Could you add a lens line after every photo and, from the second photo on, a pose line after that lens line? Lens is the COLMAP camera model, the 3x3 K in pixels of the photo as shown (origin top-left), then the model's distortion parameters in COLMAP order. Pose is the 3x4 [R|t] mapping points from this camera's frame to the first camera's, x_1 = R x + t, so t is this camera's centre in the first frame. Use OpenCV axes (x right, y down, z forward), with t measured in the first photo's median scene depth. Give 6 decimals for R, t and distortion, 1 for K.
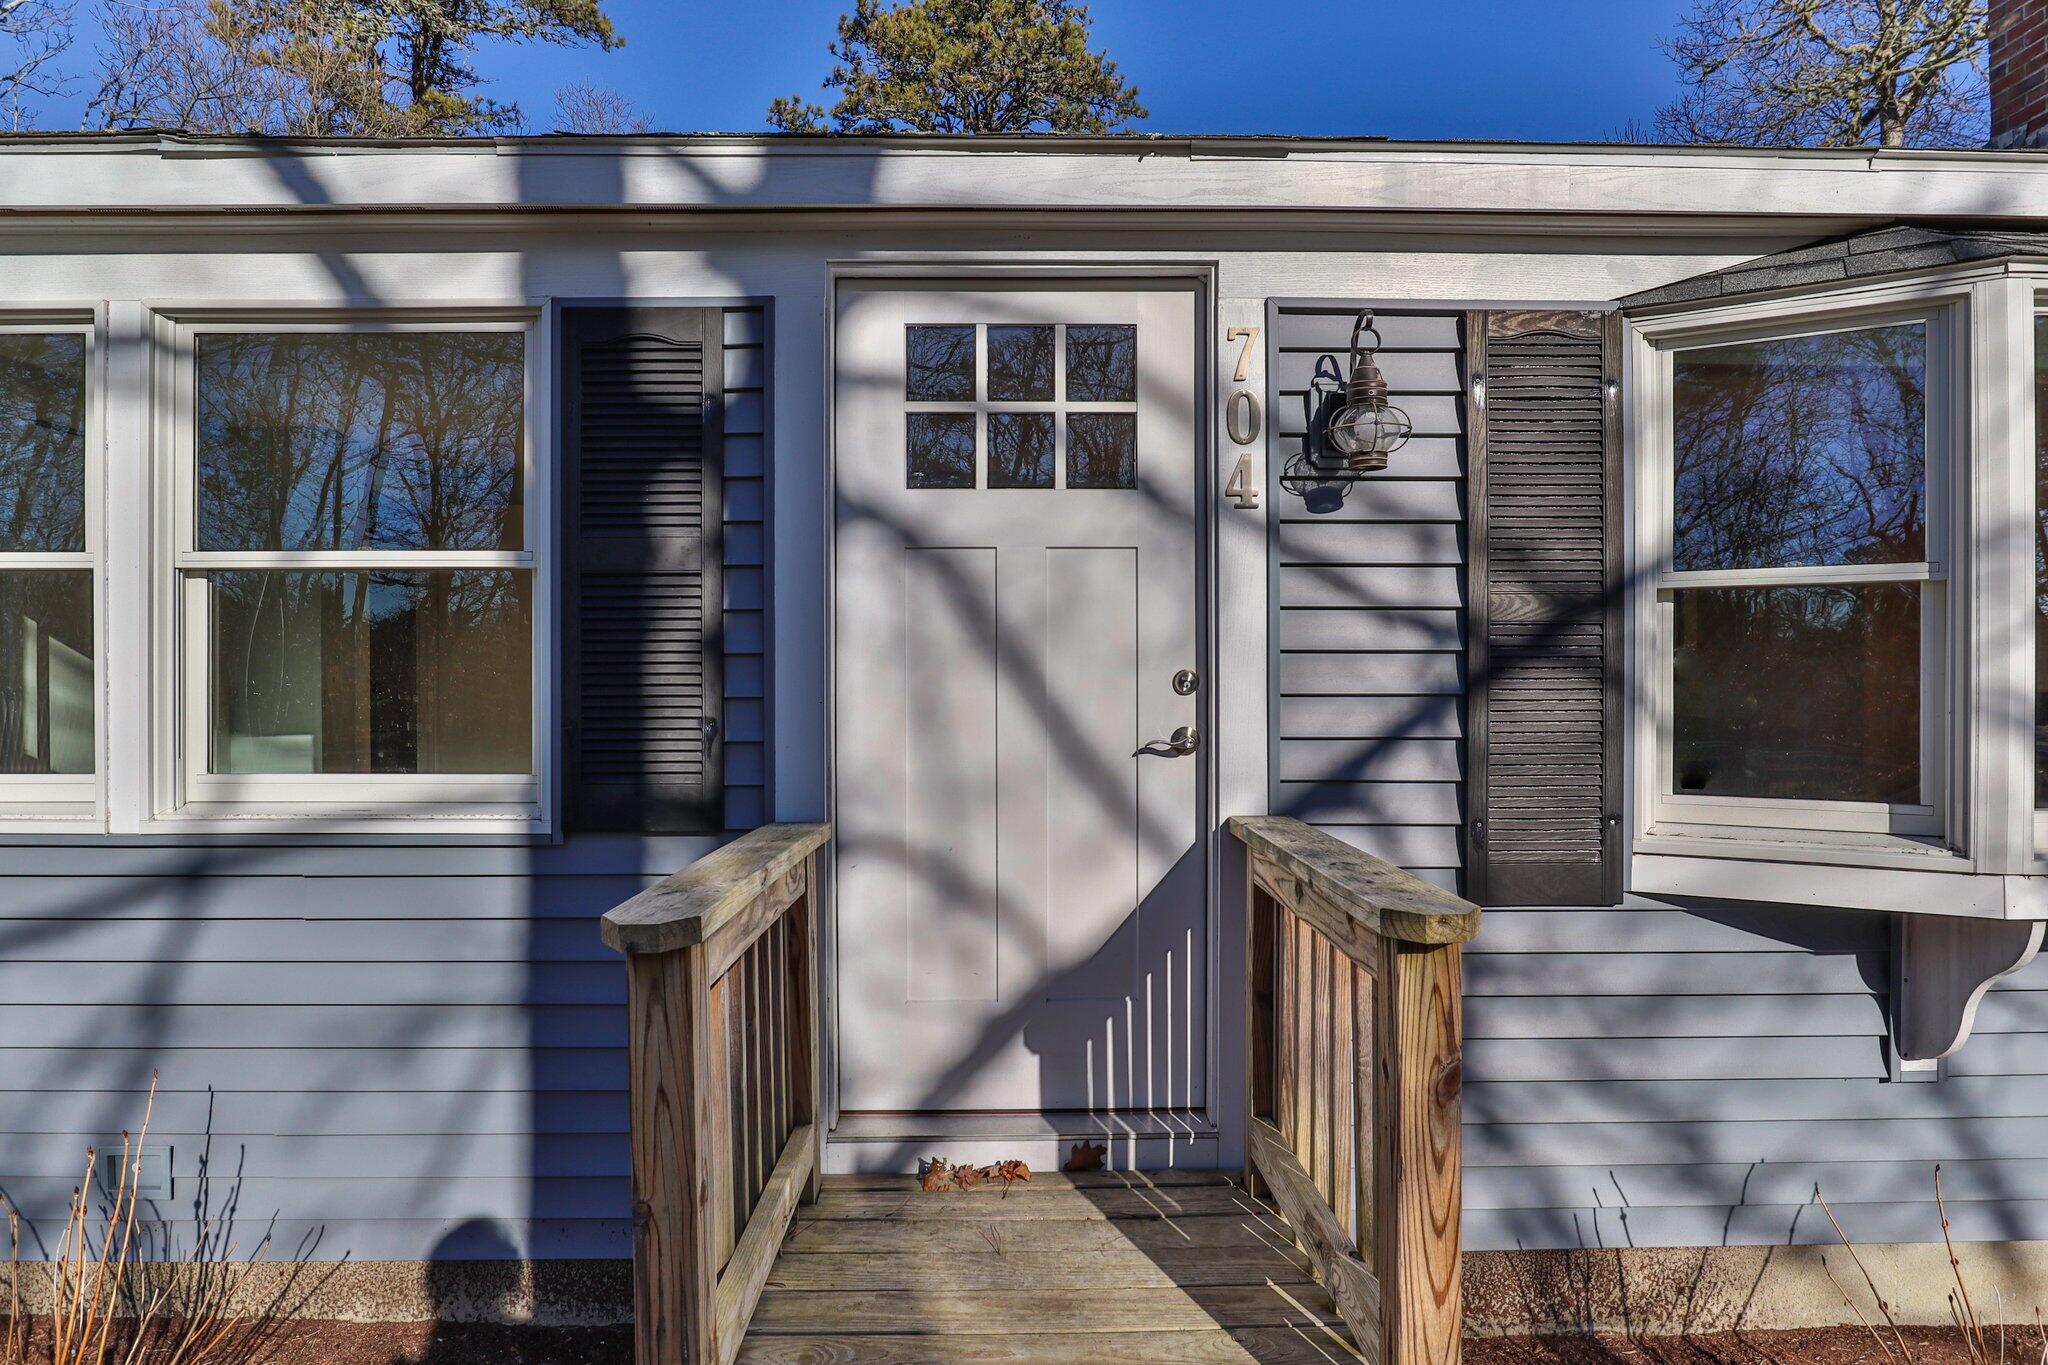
lens RADIAL K [[1173.7, 0, 1008.9], [0, 1173.7, 692.1], [0, 0, 1]] dist [-0.032942, 0.014277]
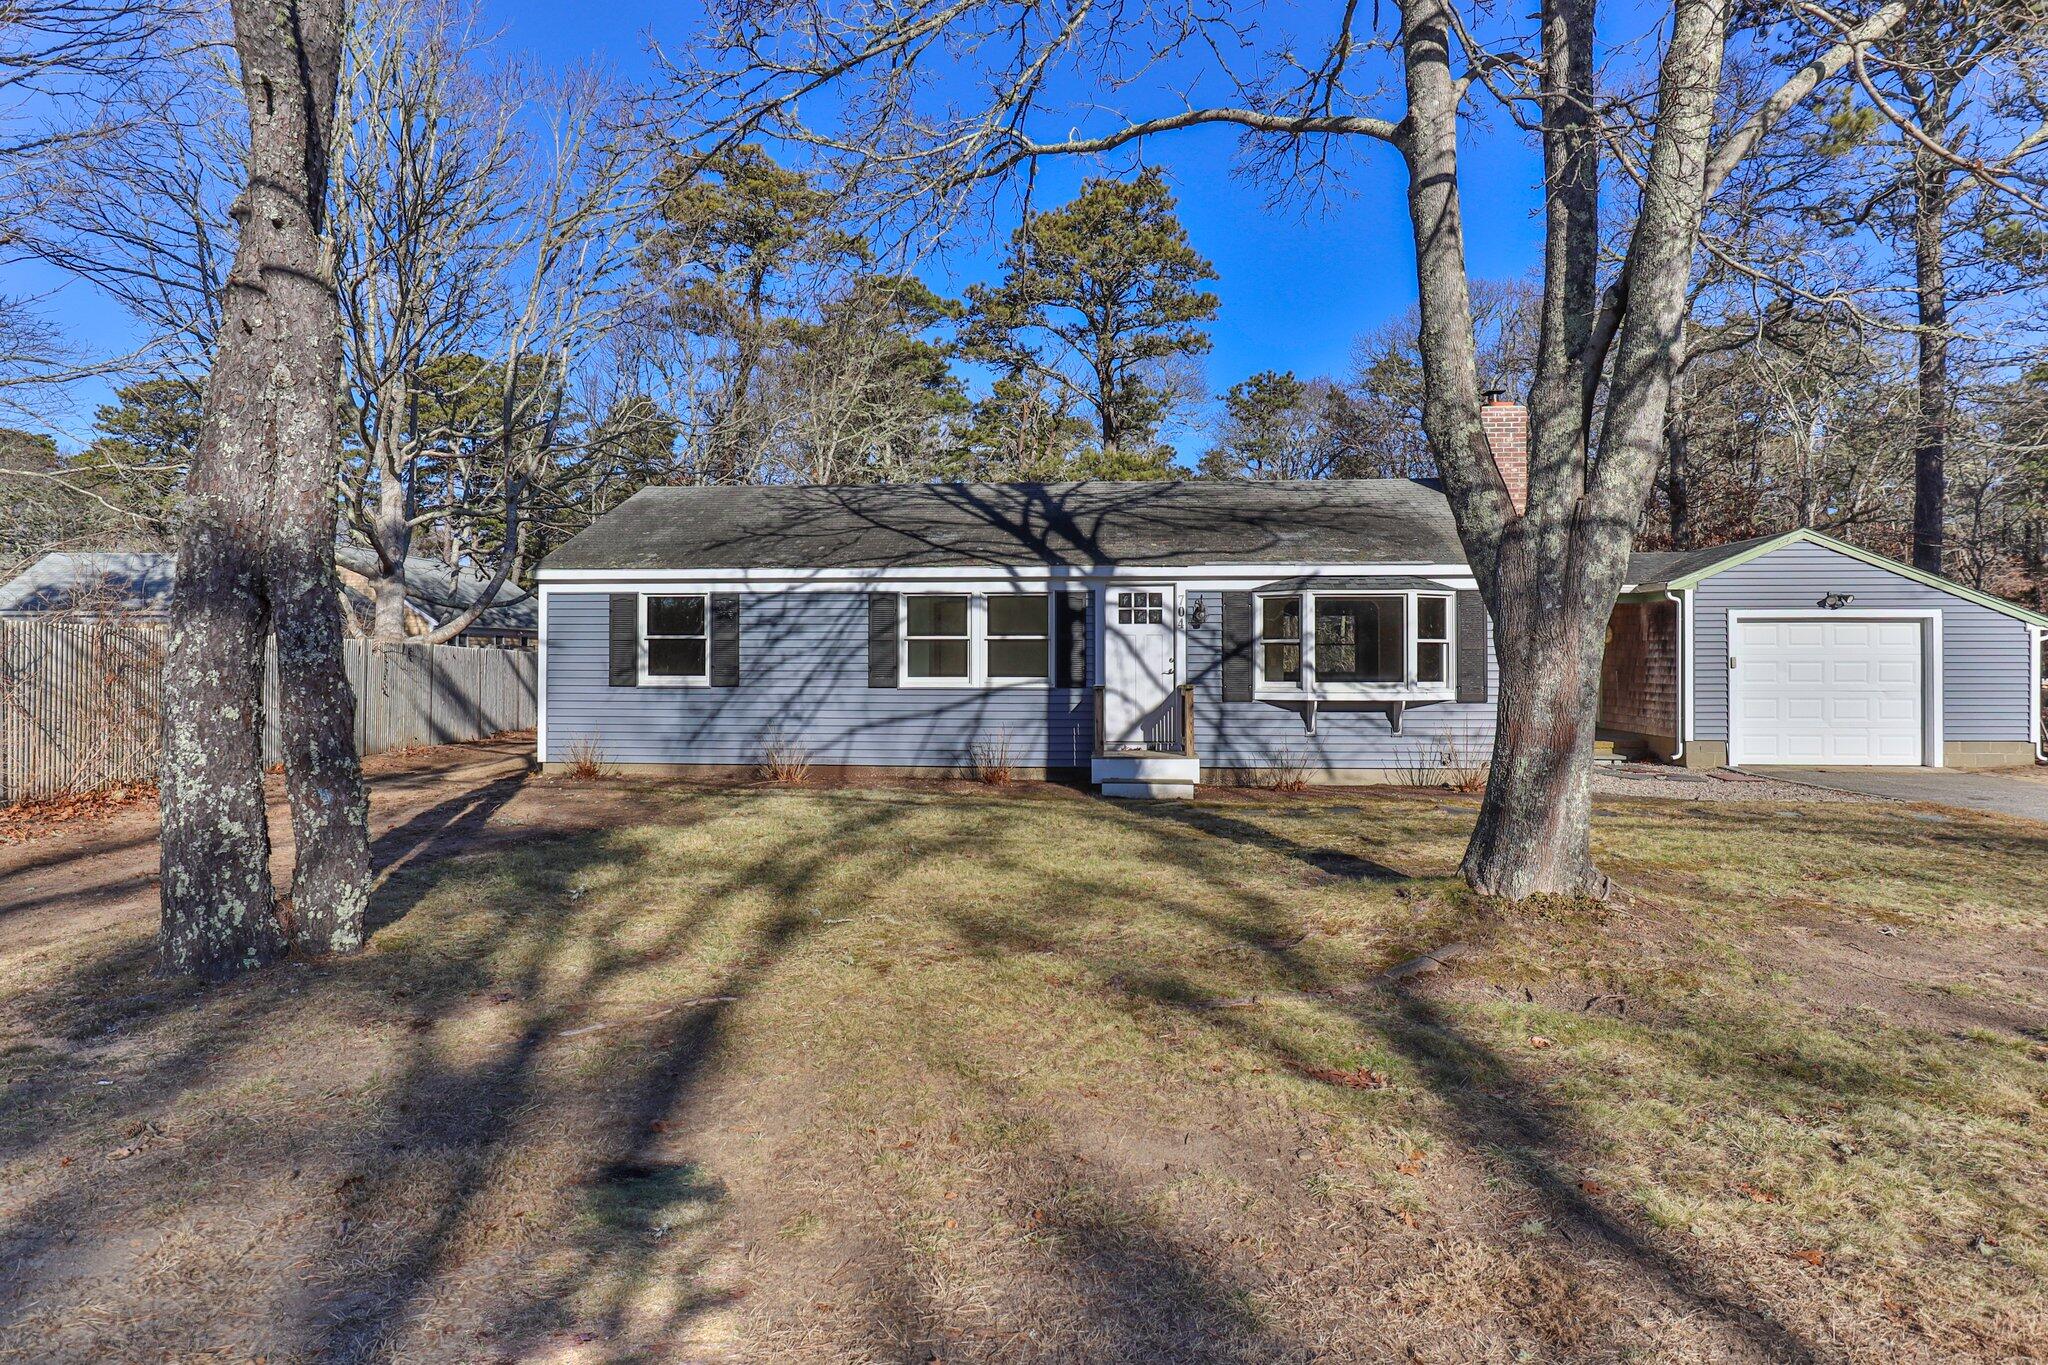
lens RADIAL K [[1173.7, 0, 1000.3], [0, 1173.7, 647.5], [0, 0, 1]] dist [-0.032942, 0.014277]
pose [[0.995494, 0.001145, -0.094818, -0.115053], [-0.003689, 0.999638, -0.026662, 0.080585], [0.094753, 0.026892, 0.995137, -4.474789]]
